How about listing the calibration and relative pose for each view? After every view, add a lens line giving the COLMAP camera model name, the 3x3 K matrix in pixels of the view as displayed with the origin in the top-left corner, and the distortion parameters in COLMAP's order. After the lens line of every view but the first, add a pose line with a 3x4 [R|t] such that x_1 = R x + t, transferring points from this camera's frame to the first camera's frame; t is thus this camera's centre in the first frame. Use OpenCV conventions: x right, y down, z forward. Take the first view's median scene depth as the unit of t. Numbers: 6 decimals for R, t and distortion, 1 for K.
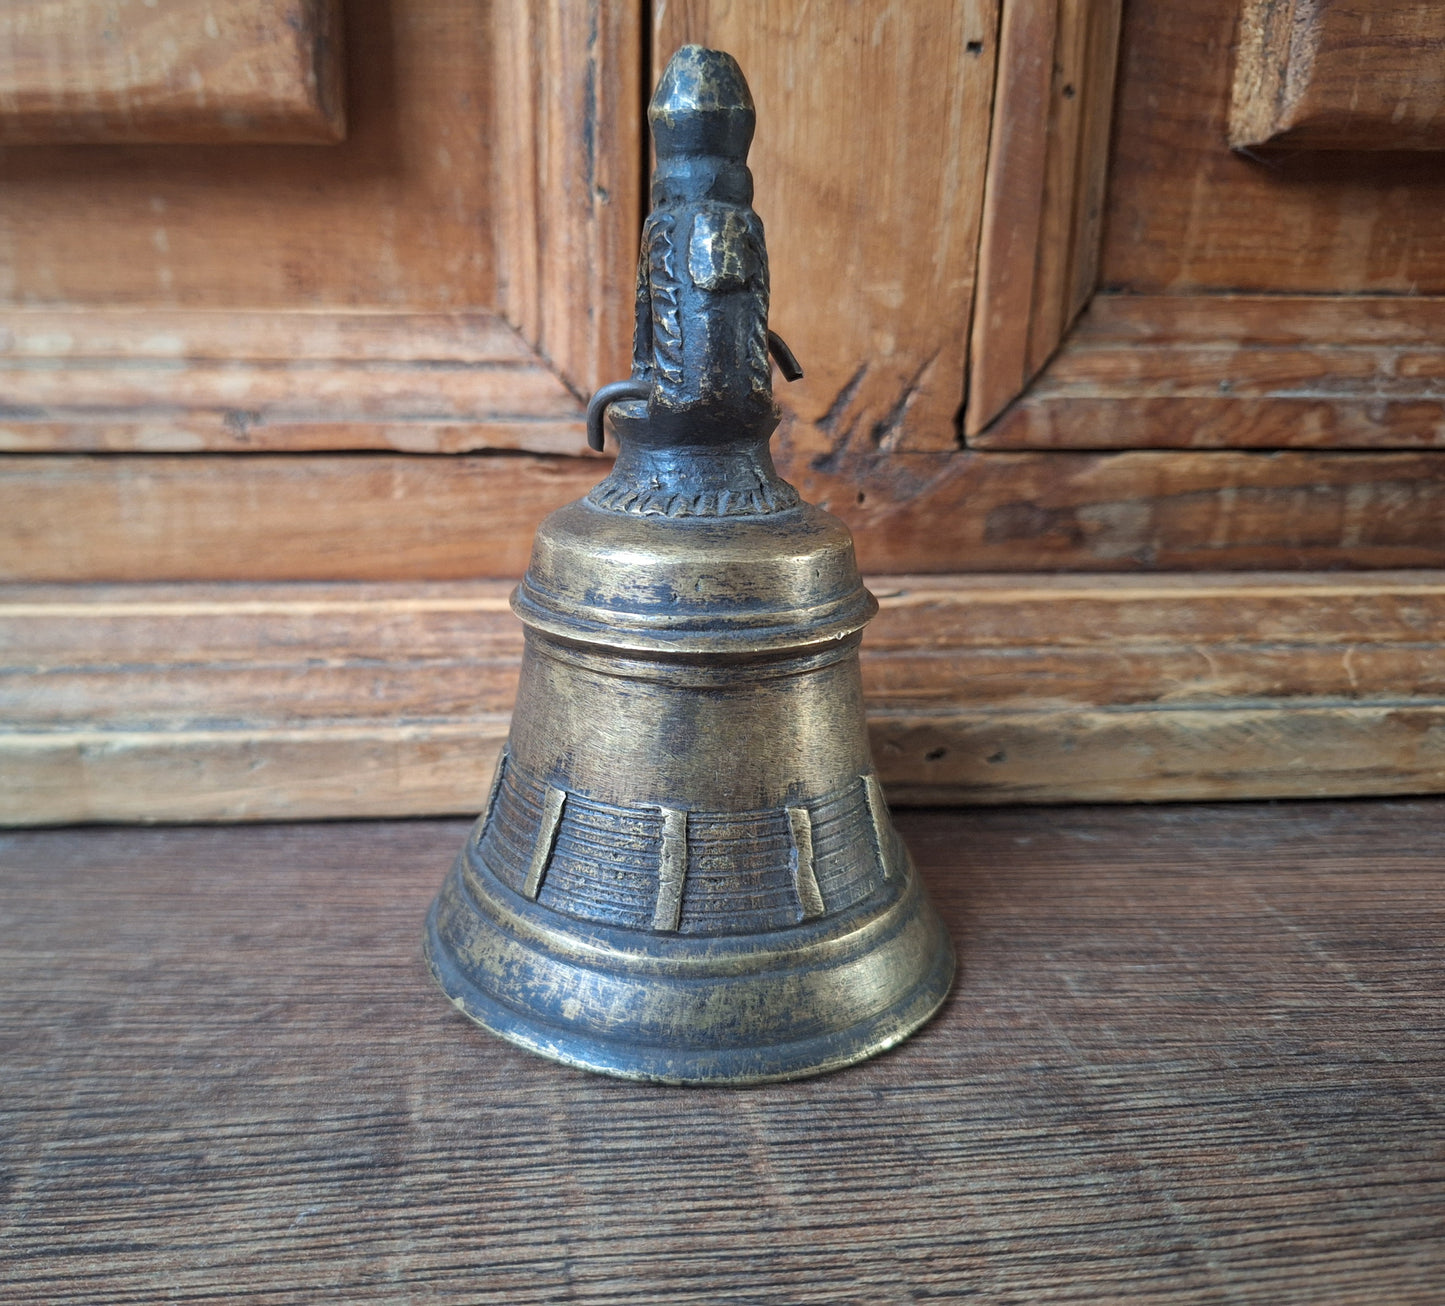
lens RADIAL K [[1268.7, 0, 586.0], [0, 1268.7, 625.5], [0, 0, 1]] dist [0.004143, -0.037262]
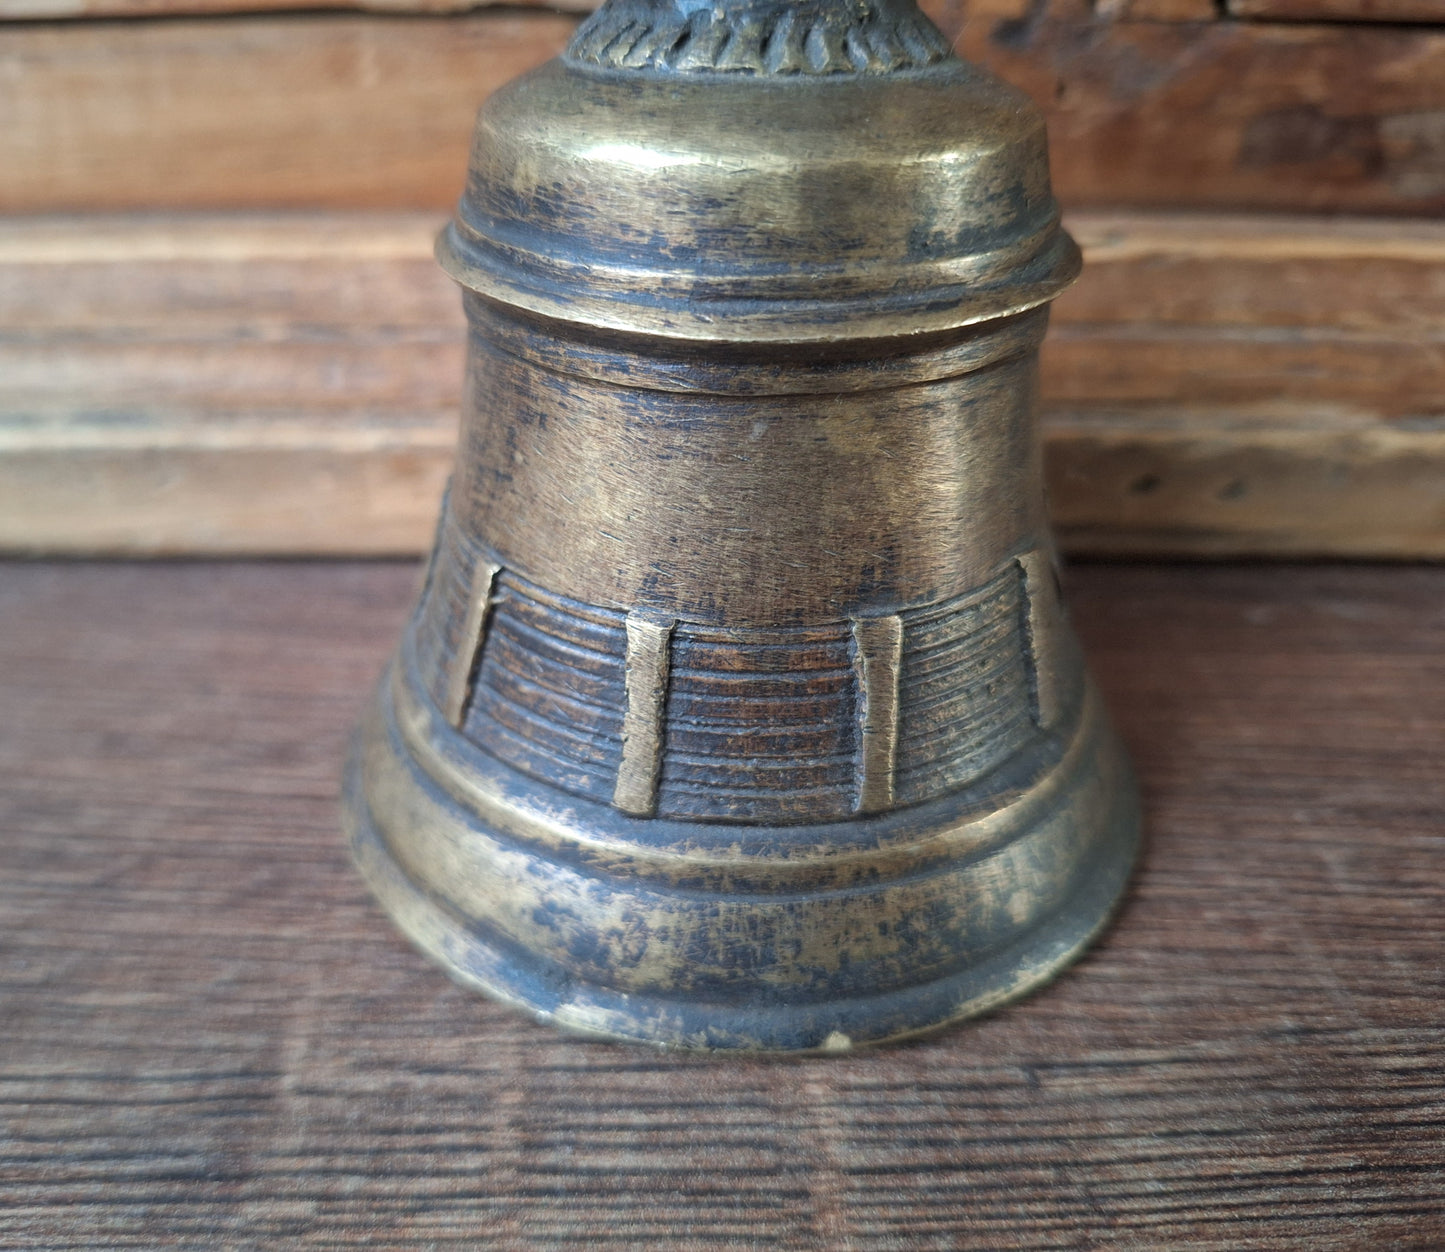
lens RADIAL K [[1269.1, 0, 626.8], [0, 1269.1, 618.4], [0, 0, 1]] dist [-0.022893, -0.052432]
pose [[0.997475, 0.030631, -0.064075, 0.044136], [-0.012882, 0.965277, 0.260909, -0.002692], [0.069842, -0.259425, 0.963235, 0.302392]]
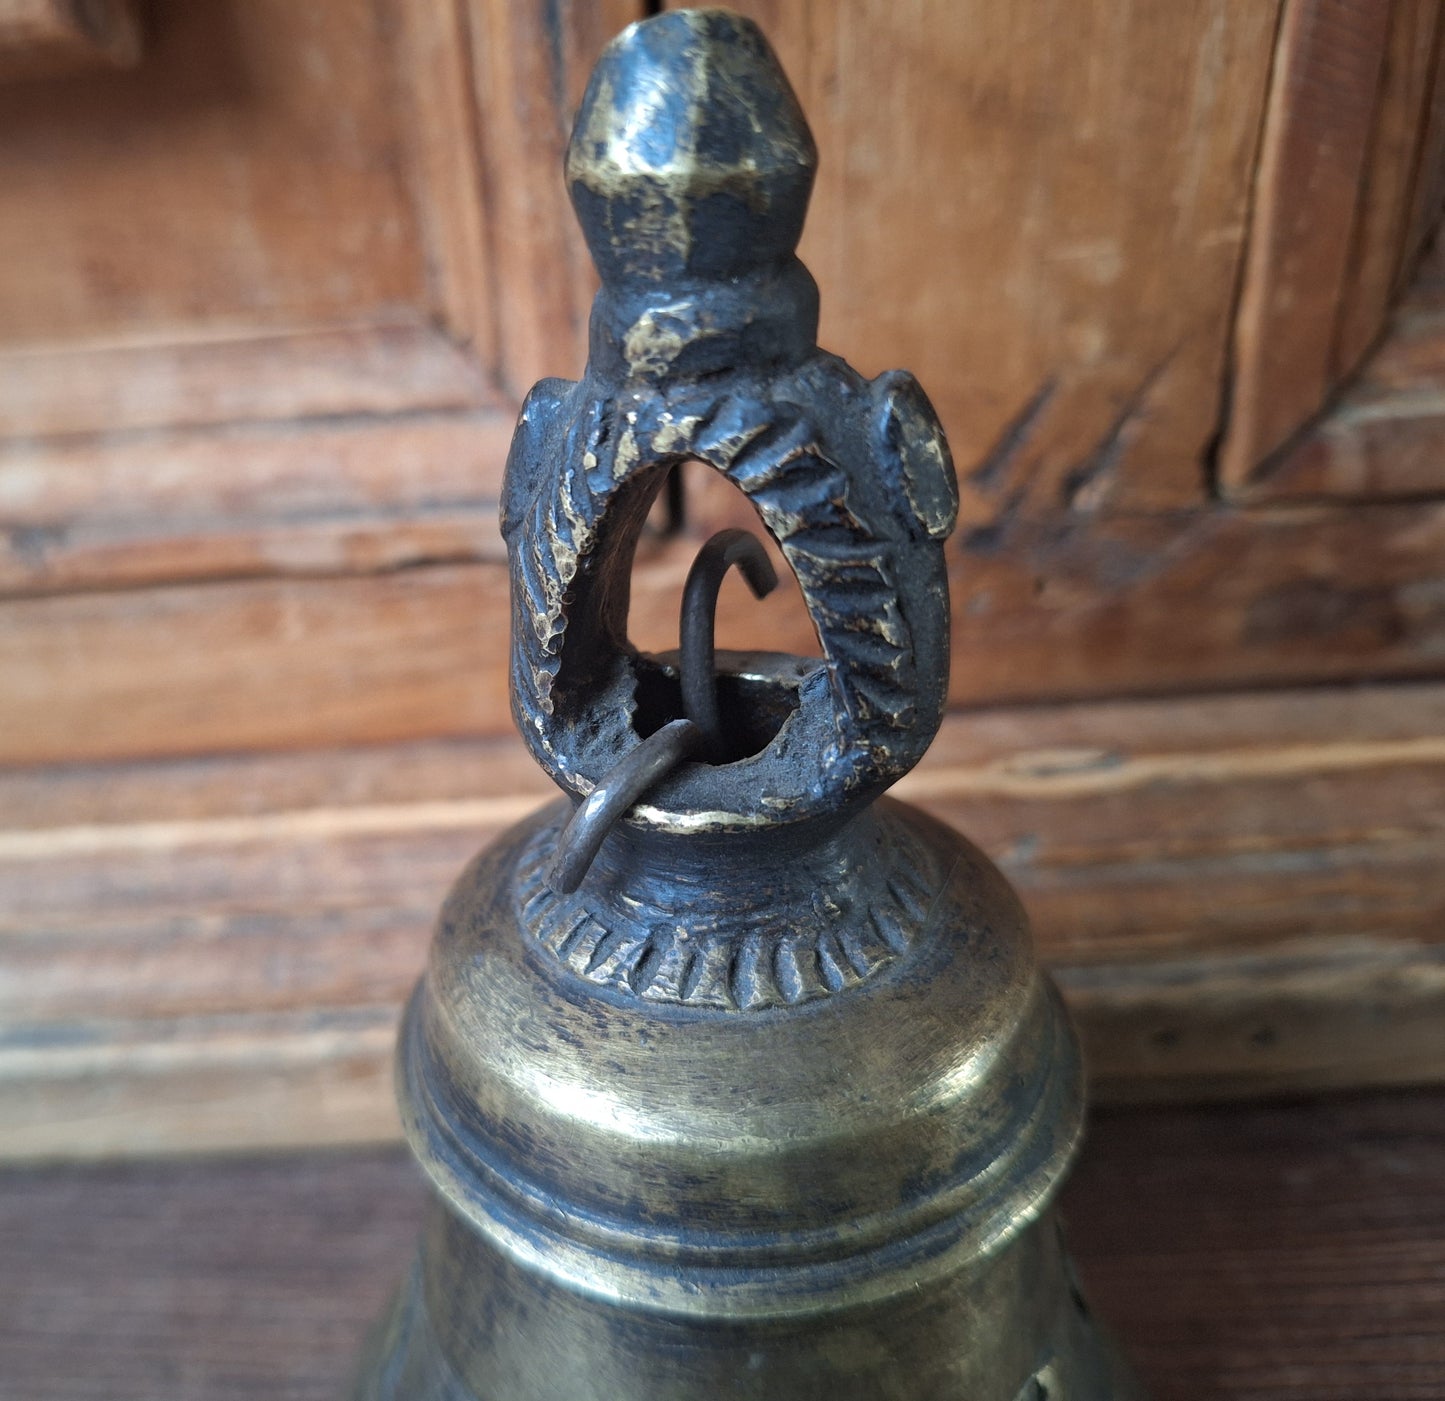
lens RADIAL K [[1430.8, 0, 541.3], [0, 1430.8, 685.7], [0, 0, 1]] dist [-0.063545, 0.000000]
pose [[0.994581, -0.043637, -0.094367, 0.043223], [0.062124, 0.977235, 0.202863, -0.226635], [0.083366, -0.207626, 0.974649, 0.330871]]
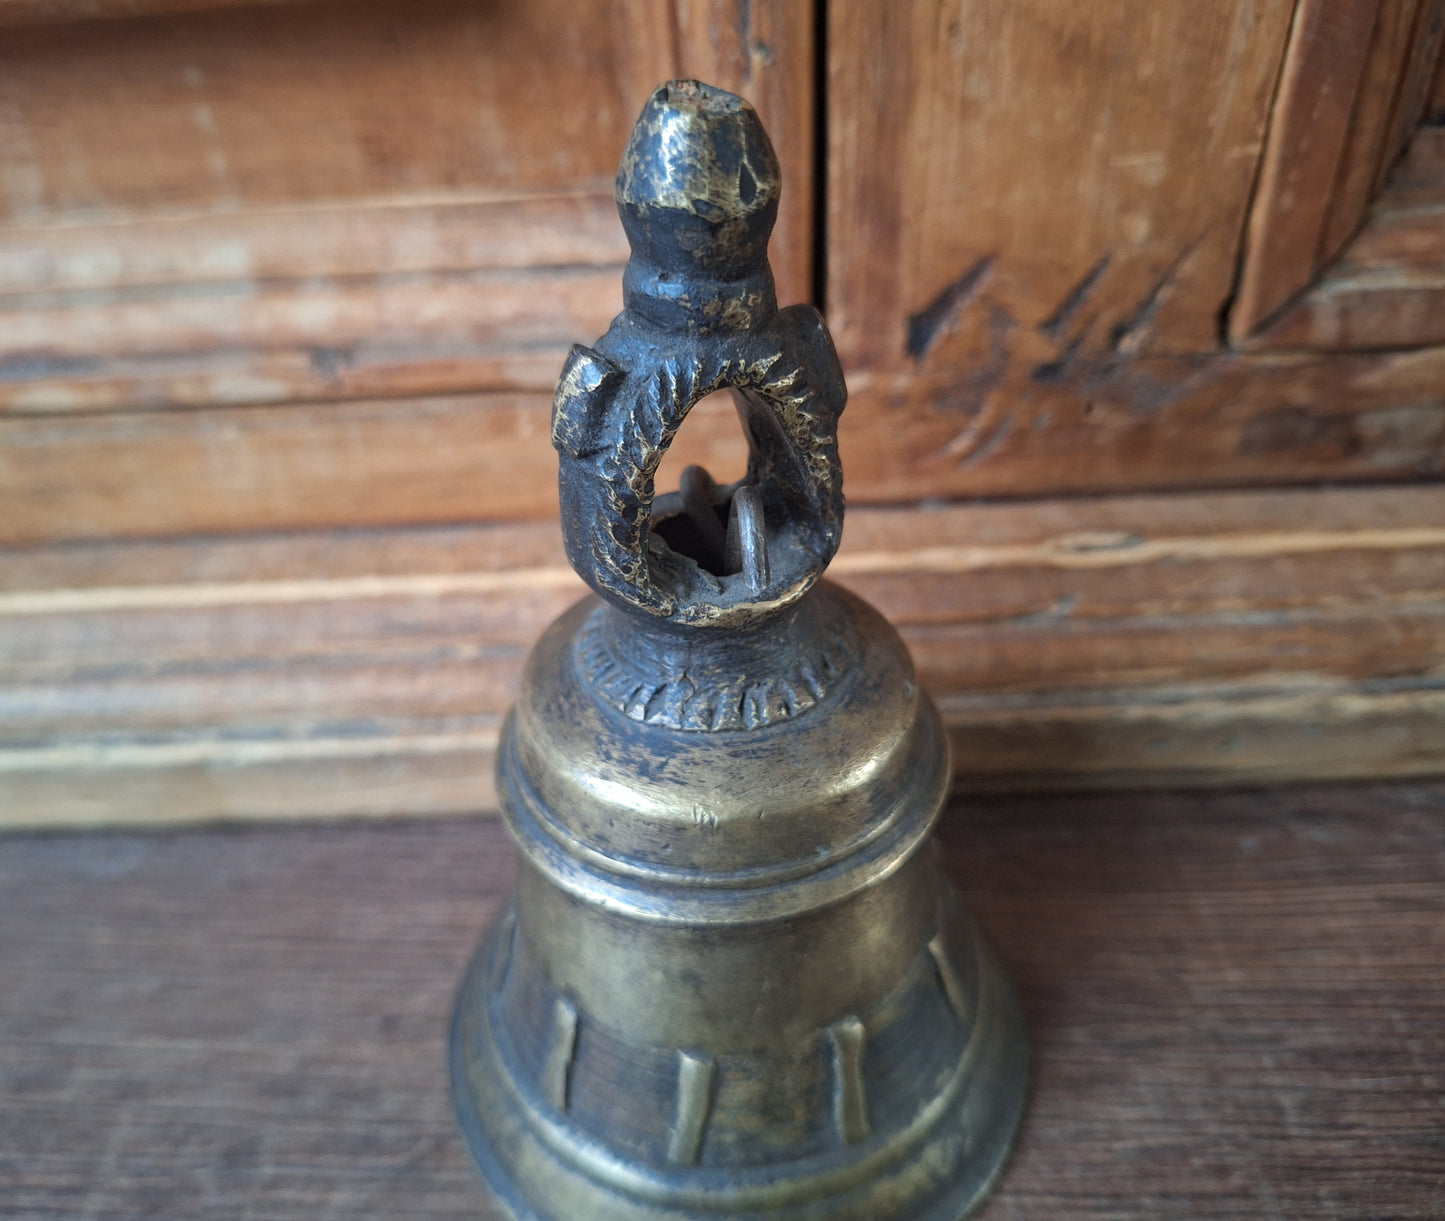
lens RADIAL K [[1228.9, 0, 681.3], [0, 1228.9, 593.0], [0, 0, 1]] dist [-0.043340, -0.019314]
pose [[0.996835, -0.015095, -0.078054, 0.016441], [0.040906, 0.939254, 0.340778, -0.290996], [0.068168, -0.342892, 0.936898, 0.227394]]
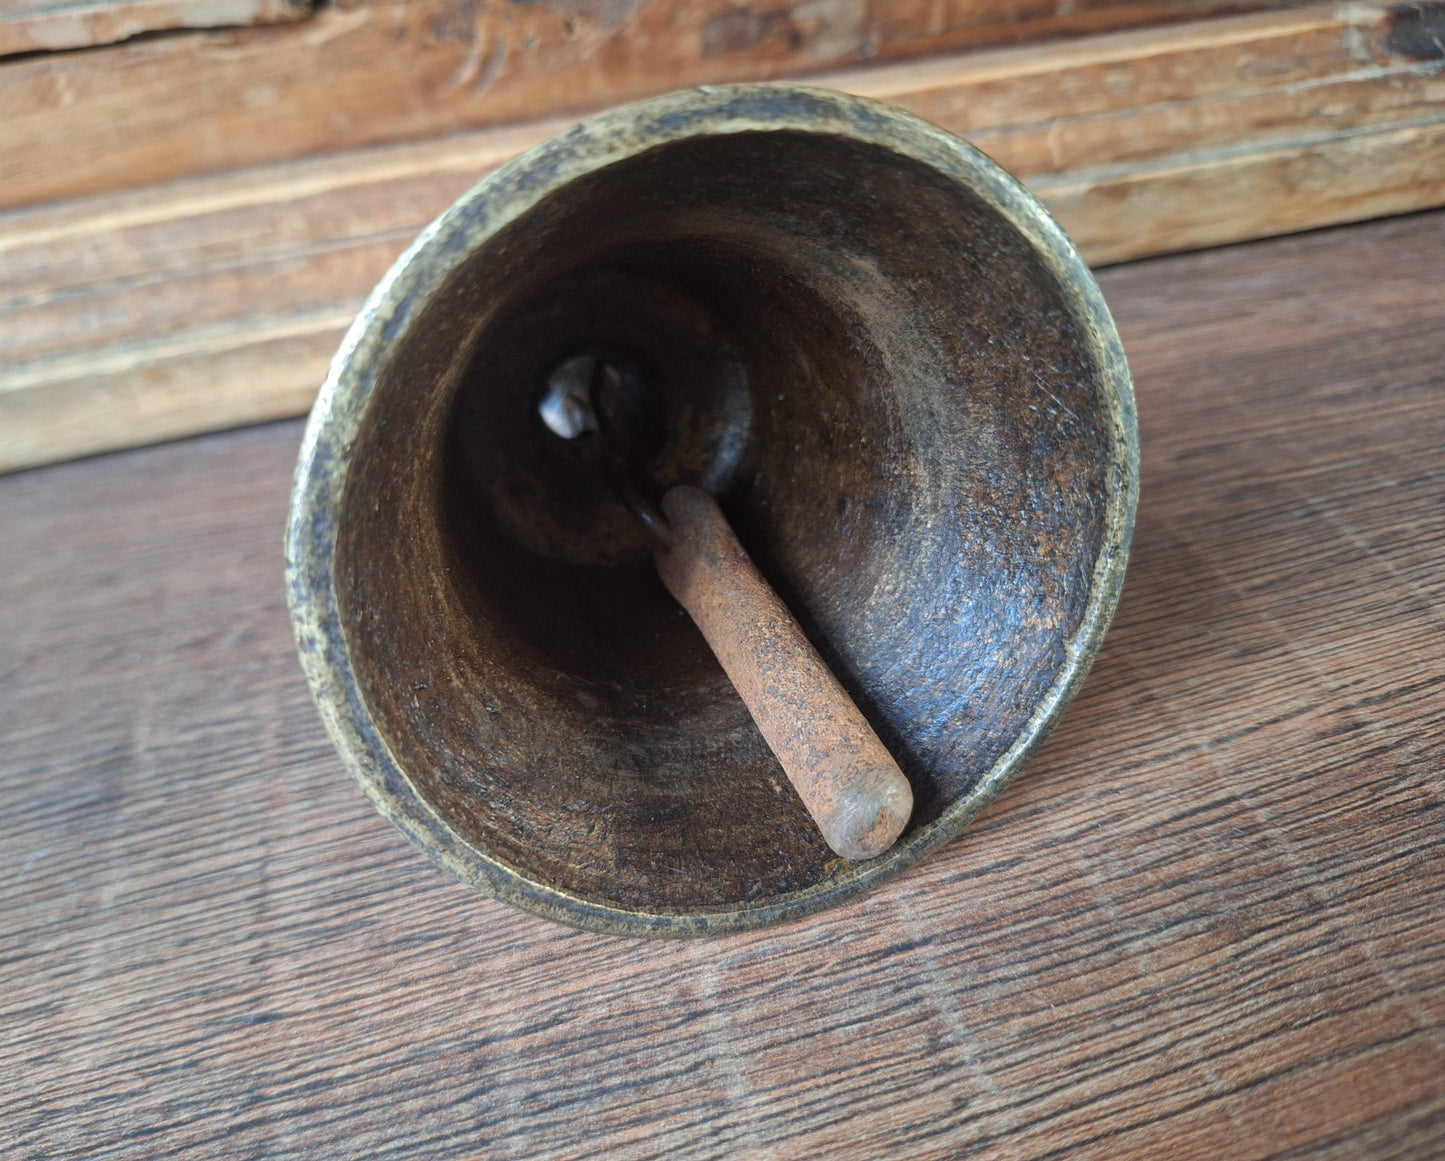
lens RADIAL K [[1135.0, 0, 664.0], [0, 1135.0, 579.7], [0, 0, 1]] dist [-0.010530, -0.034654]
pose [[0.981720, -0.175547, 0.073545, 0.166468], [0.136960, 0.919888, 0.367490, -0.023193], [-0.132165, -0.350699, 0.927115, 0.067079]]
